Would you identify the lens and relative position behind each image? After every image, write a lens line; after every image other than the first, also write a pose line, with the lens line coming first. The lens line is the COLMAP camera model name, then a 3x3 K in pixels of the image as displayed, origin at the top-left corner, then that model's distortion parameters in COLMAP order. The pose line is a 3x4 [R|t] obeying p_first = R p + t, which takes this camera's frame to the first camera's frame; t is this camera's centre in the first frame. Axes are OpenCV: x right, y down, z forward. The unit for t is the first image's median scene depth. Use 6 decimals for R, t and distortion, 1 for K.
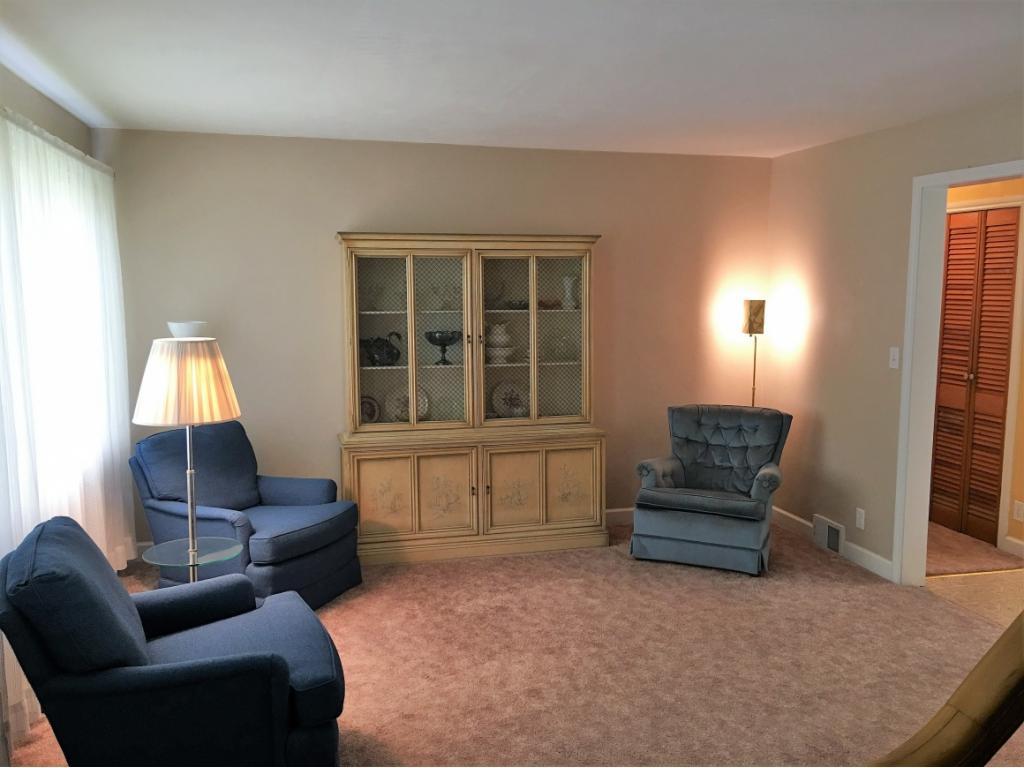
lens RADIAL K [[856.7, 0, 506.9], [0, 856.7, 391.6], [0, 0, 1]] dist [0.046042, -0.076771]
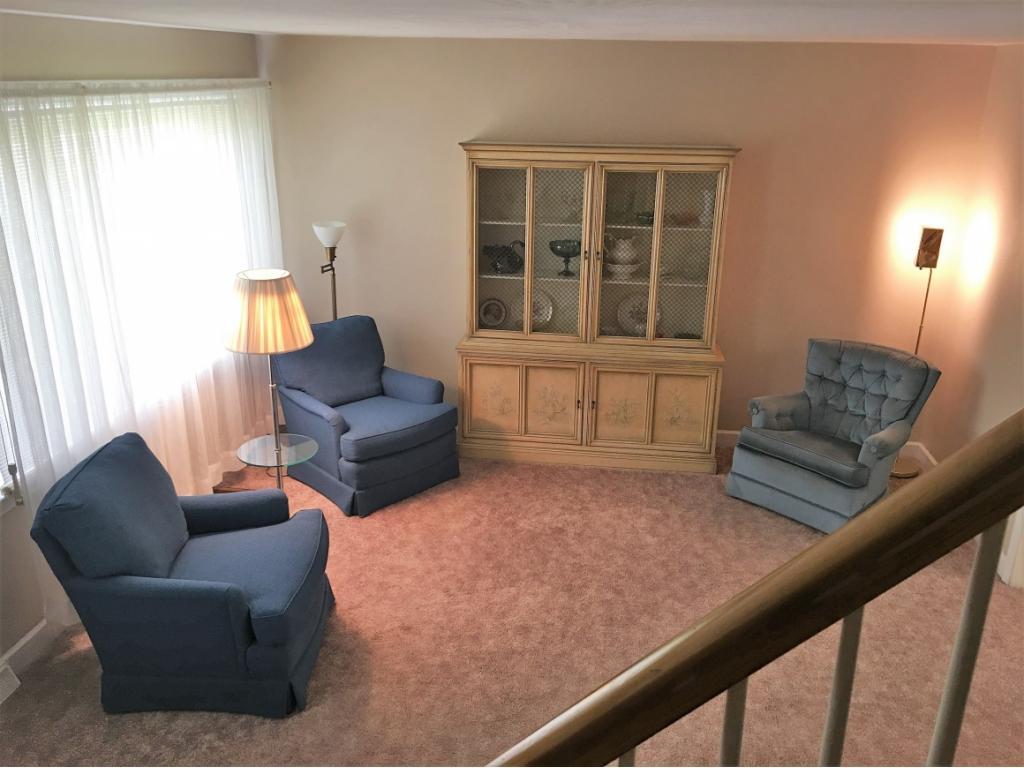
lens RADIAL K [[856.7, 0, 518.4], [0, 856.7, 387.8], [0, 0, 1]] dist [0.046042, -0.076771]
pose [[0.927402, 0.141682, -0.346196, 0.250027], [-0.058847, 0.969230, 0.239018, -0.146446], [0.369408, -0.201293, 0.907204, 0.045543]]
